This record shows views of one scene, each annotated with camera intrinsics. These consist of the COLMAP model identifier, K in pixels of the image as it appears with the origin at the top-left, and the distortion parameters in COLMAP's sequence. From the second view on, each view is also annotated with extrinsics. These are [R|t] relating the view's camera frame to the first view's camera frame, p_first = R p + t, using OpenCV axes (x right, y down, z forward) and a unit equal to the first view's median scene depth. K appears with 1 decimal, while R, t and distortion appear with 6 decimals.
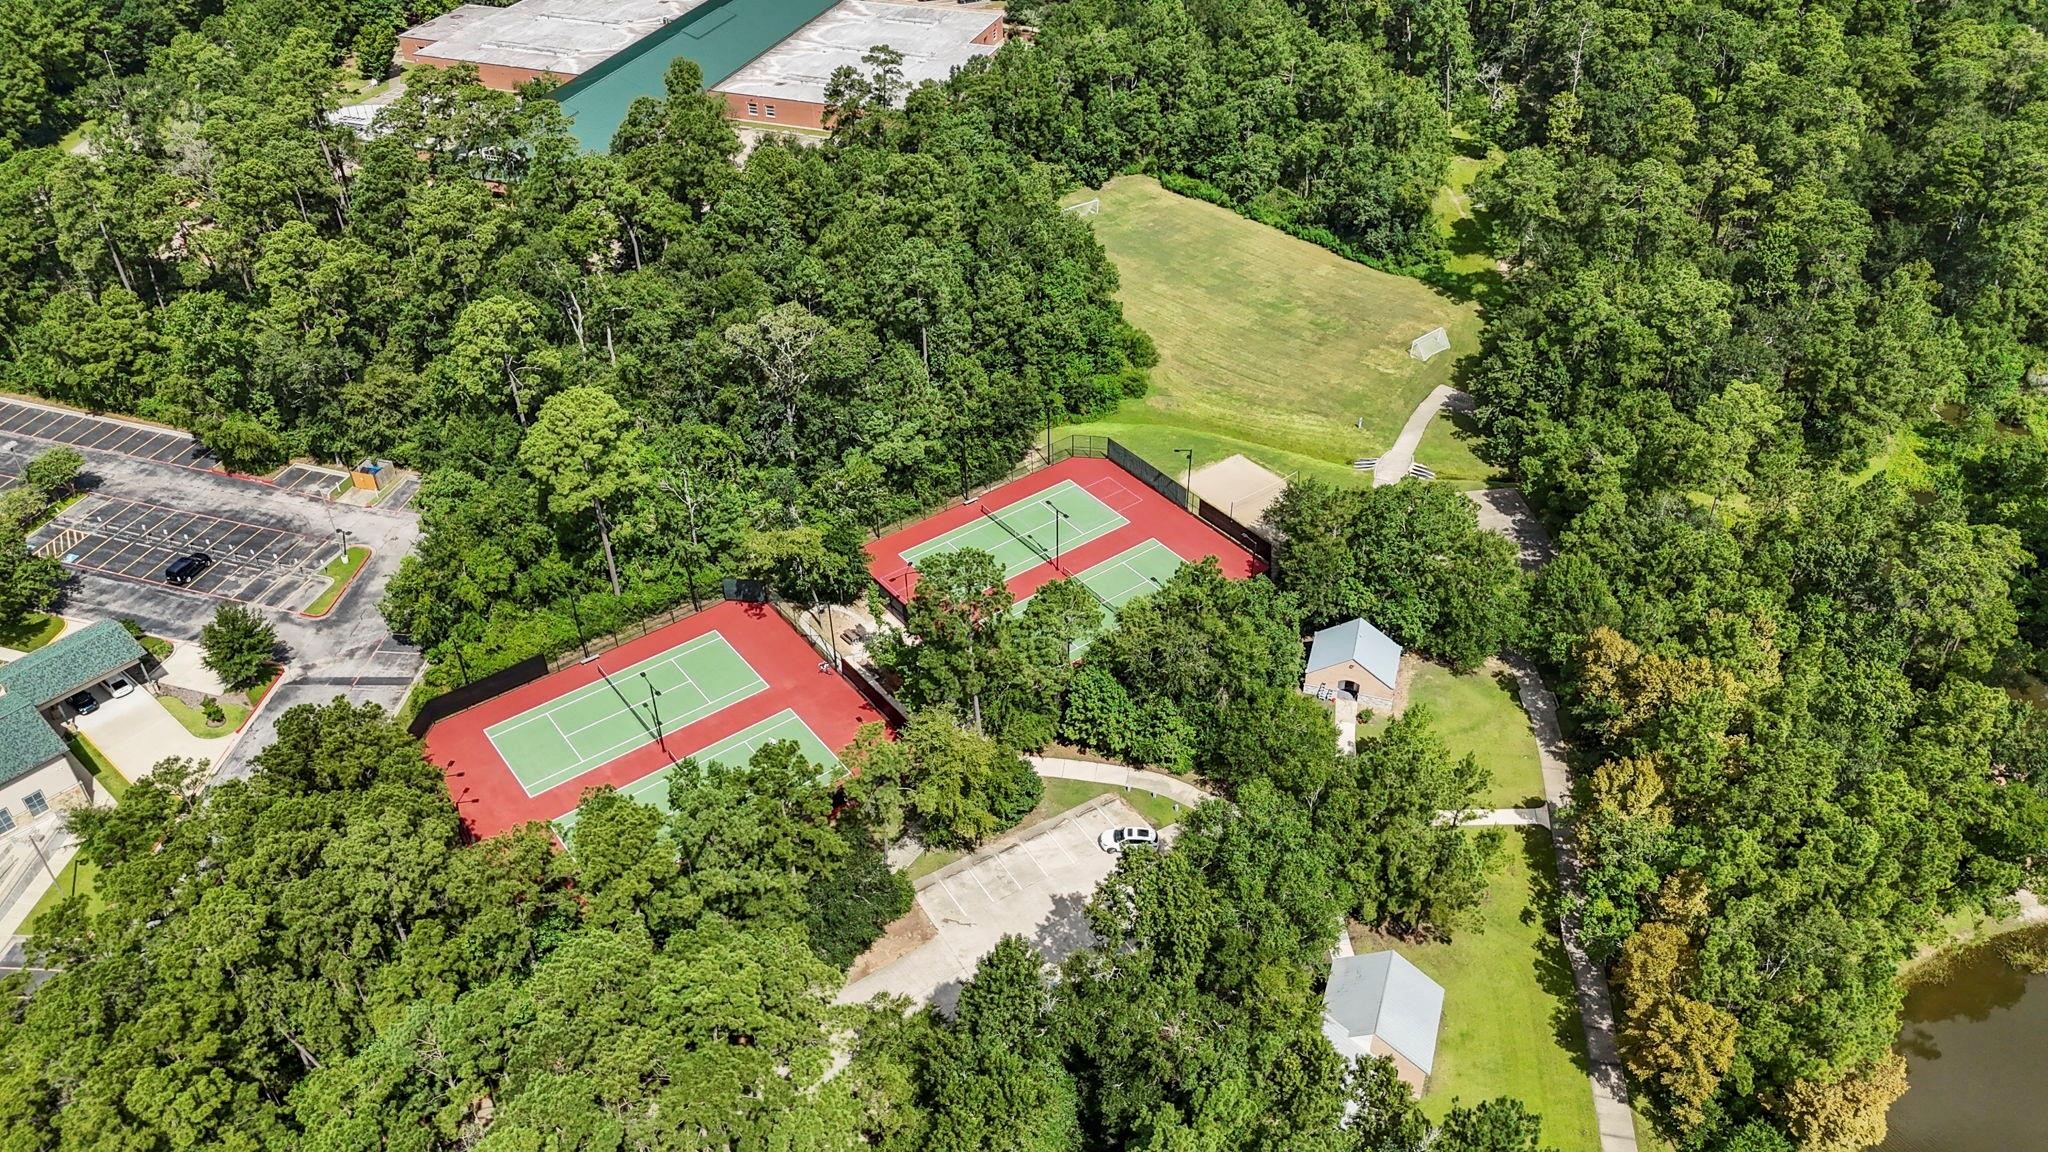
lens RADIAL K [[1518.7, 0, 1024.0], [0, 1518.7, 576.0], [0, 0, 1]] dist [0.076535, -0.047762]
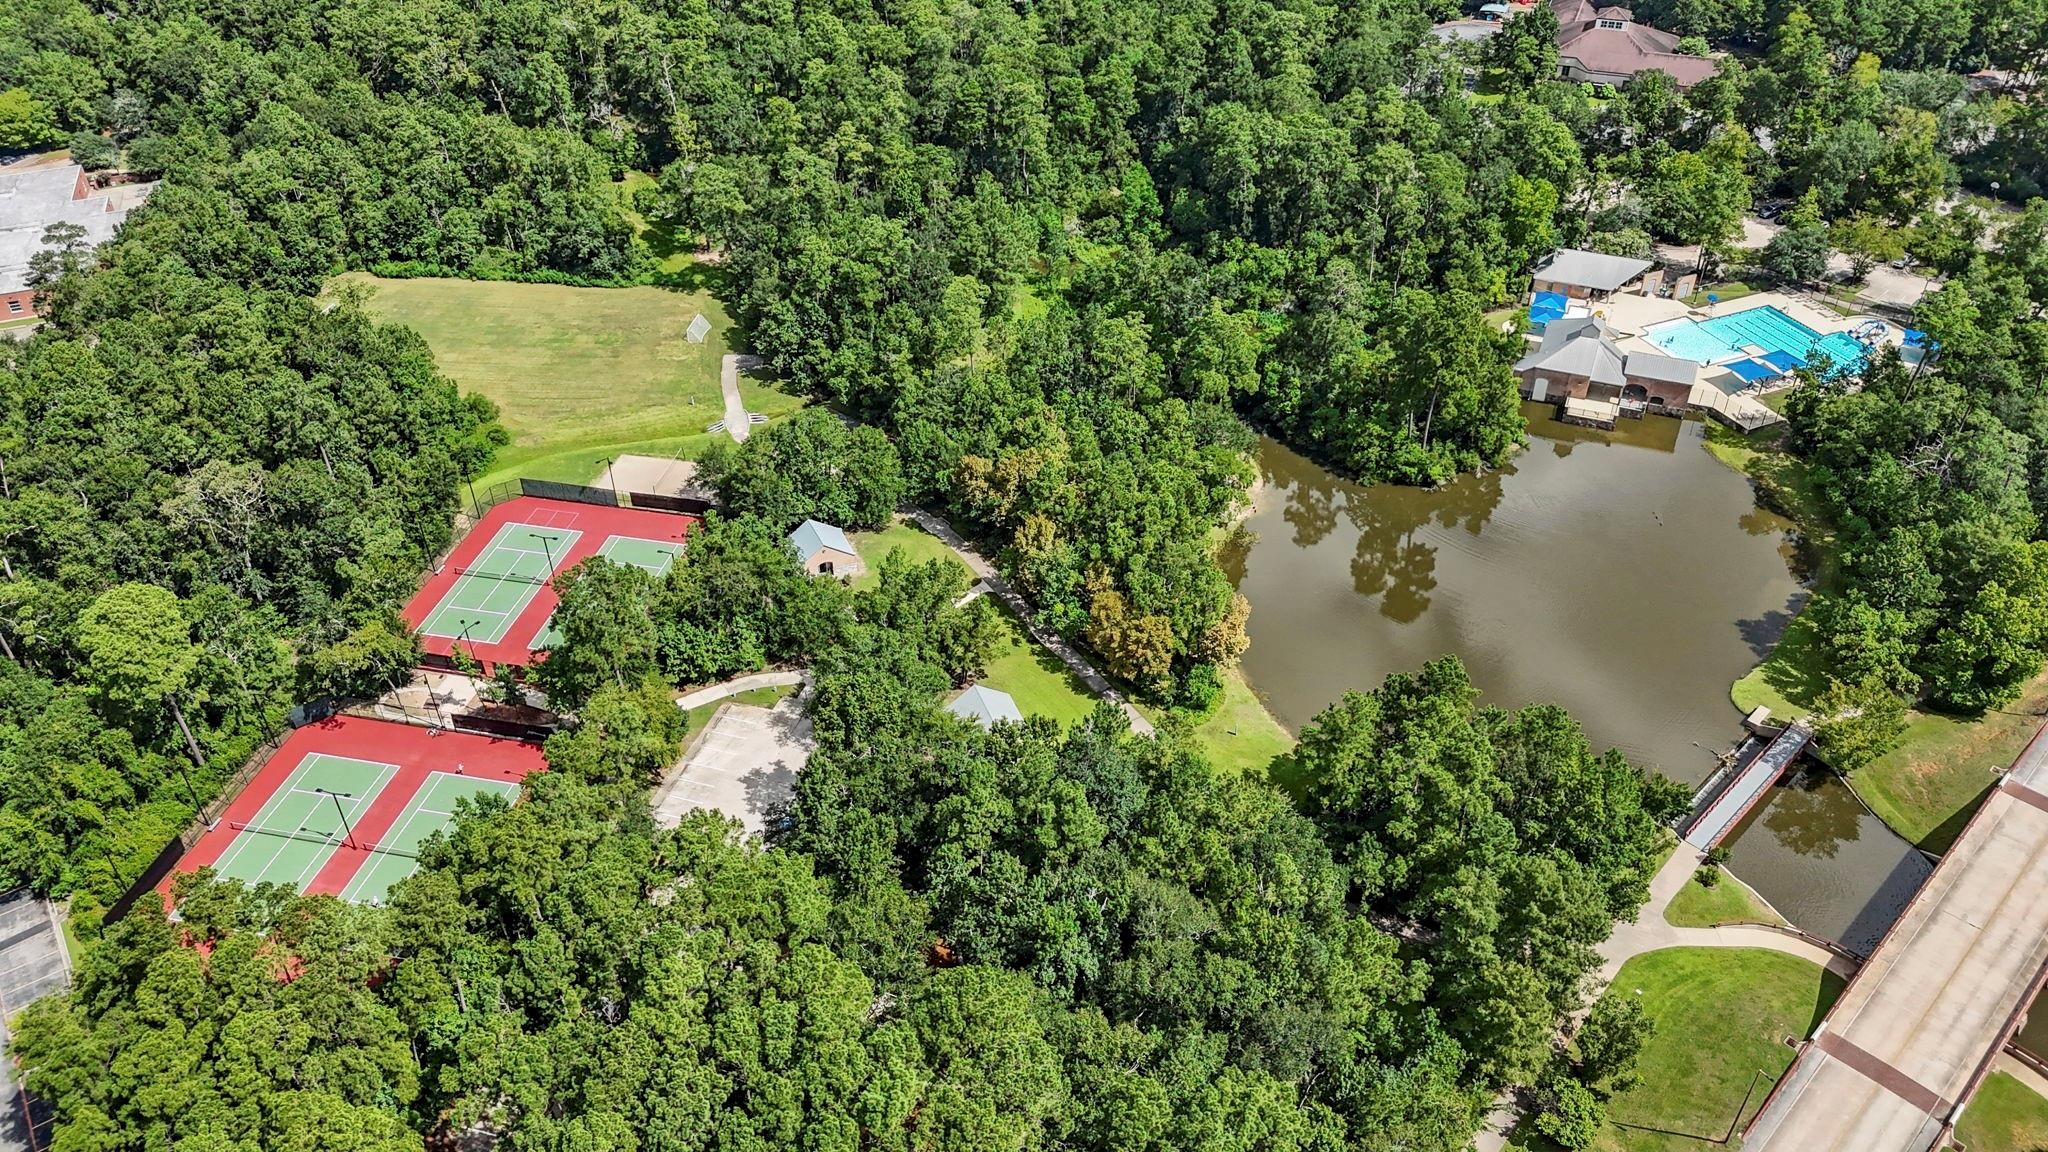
lens RADIAL K [[1518.7, 0, 1024.0], [0, 1518.7, 576.0], [0, 0, 1]] dist [0.076535, -0.047762]
pose [[0.765525, -0.392928, 0.509489, -0.280090], [0.394890, 0.912108, 0.110099, 0.000278], [-0.507969, 0.116909, 0.853405, -0.201177]]
